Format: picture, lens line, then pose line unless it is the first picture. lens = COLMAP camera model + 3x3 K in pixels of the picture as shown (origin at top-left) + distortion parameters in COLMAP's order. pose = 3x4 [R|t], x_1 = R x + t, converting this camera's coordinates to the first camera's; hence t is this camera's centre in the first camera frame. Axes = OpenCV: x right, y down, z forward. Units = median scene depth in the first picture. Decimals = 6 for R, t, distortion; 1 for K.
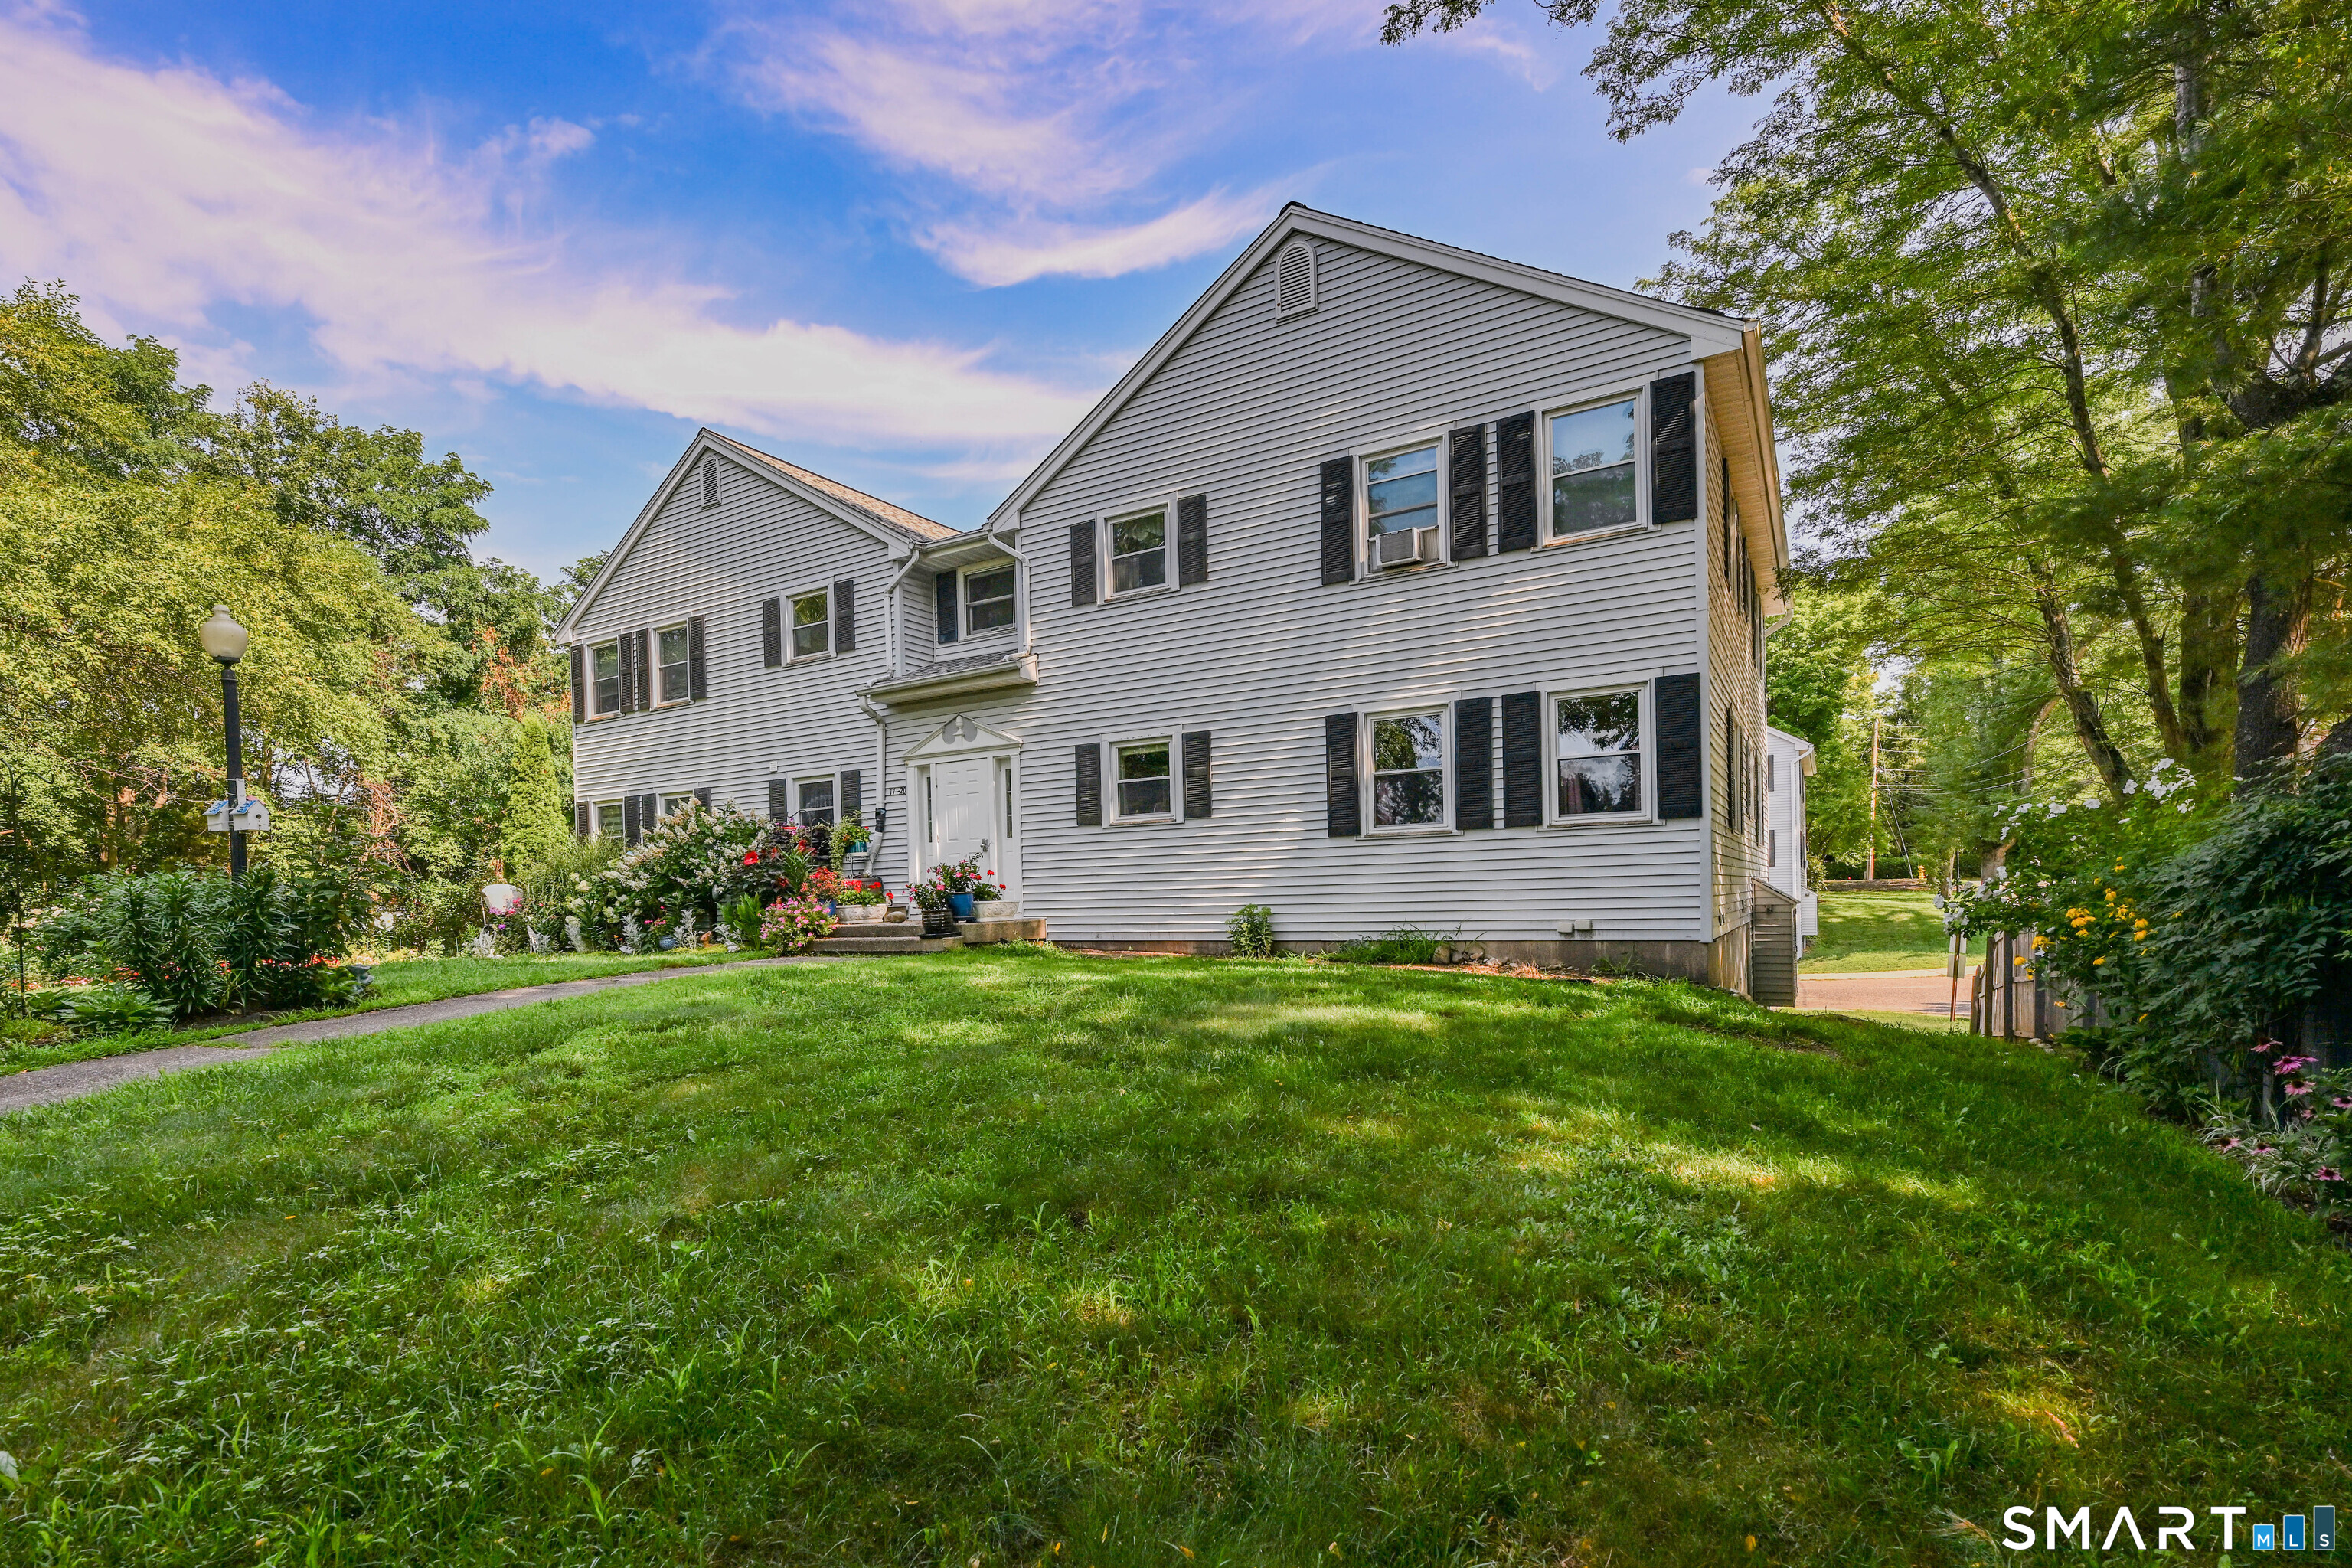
lens RADIAL K [[974.1, 0, 1190.2], [0, 974.1, 791.2], [0, 0, 1]] dist [-0.002090, -0.000026]
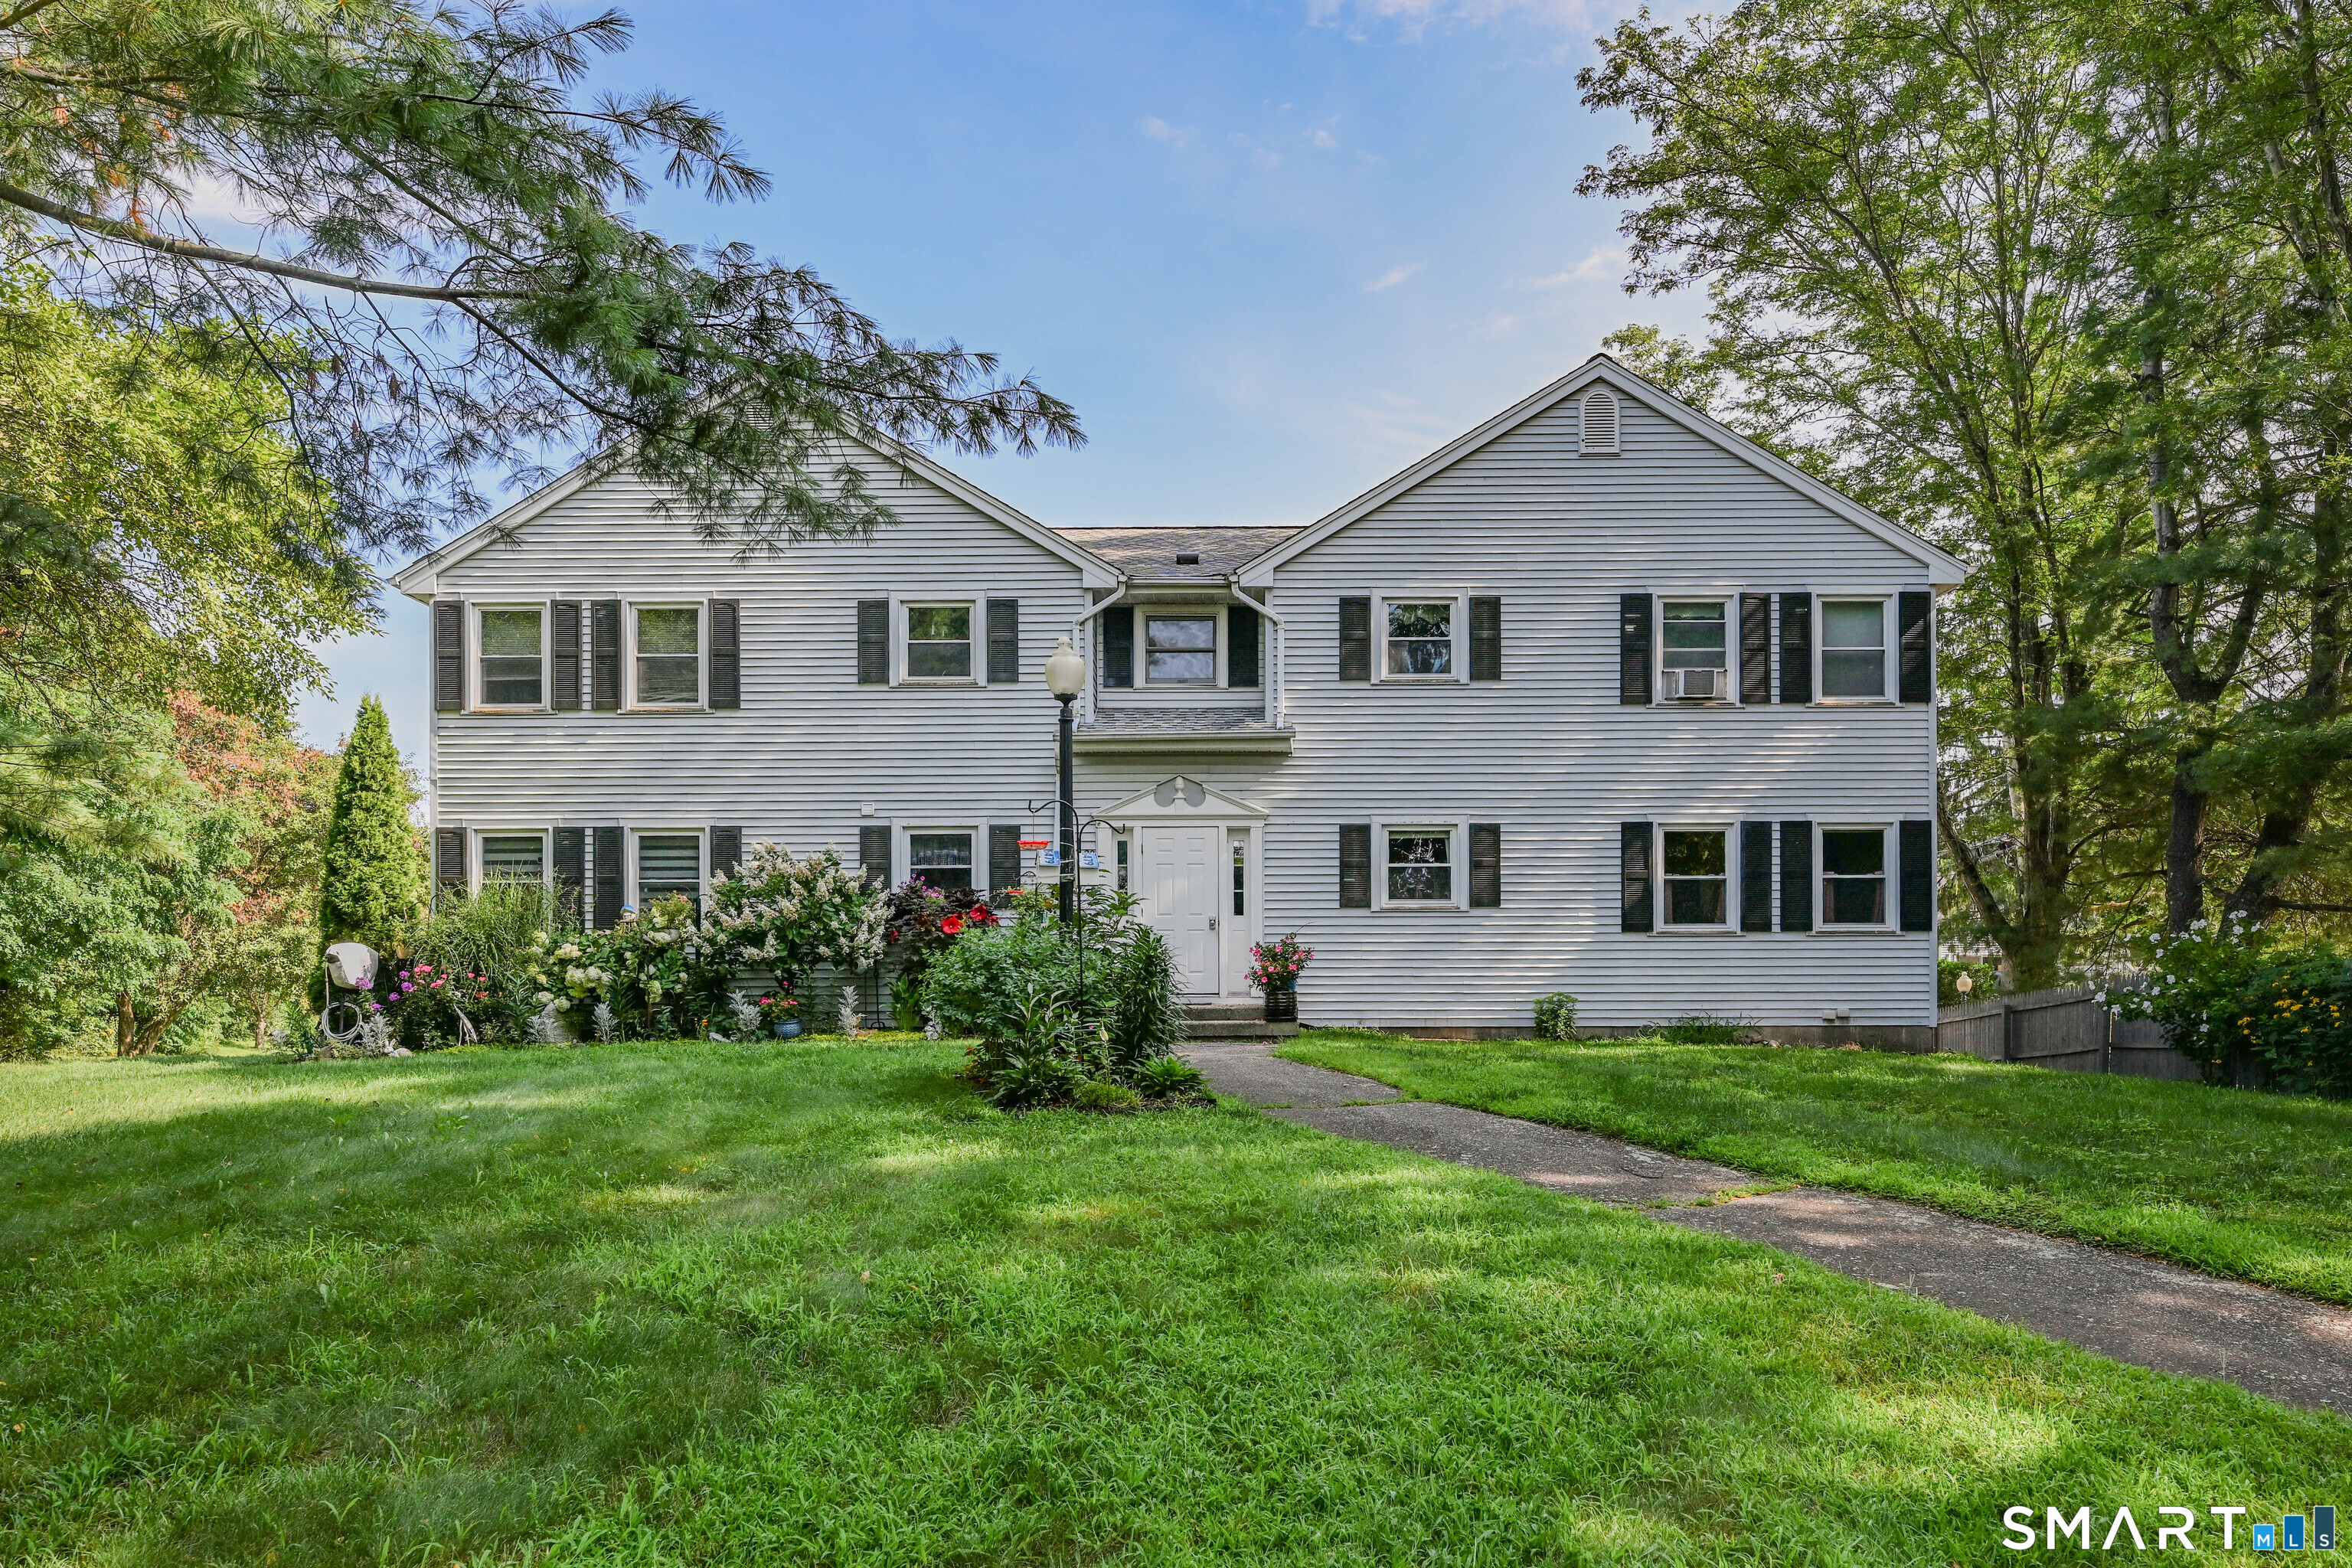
lens RADIAL K [[1282.2, 0, 1175.9], [0, 1282.2, 799.0], [0, 0, 1]] dist [-0.000313, -0.000216]
pose [[0.892501, 0.085200, 0.442924, -0.897663], [-0.067445, 0.996166, -0.055716, 0.011282], [-0.445973, 0.019854, 0.894826, -0.072156]]
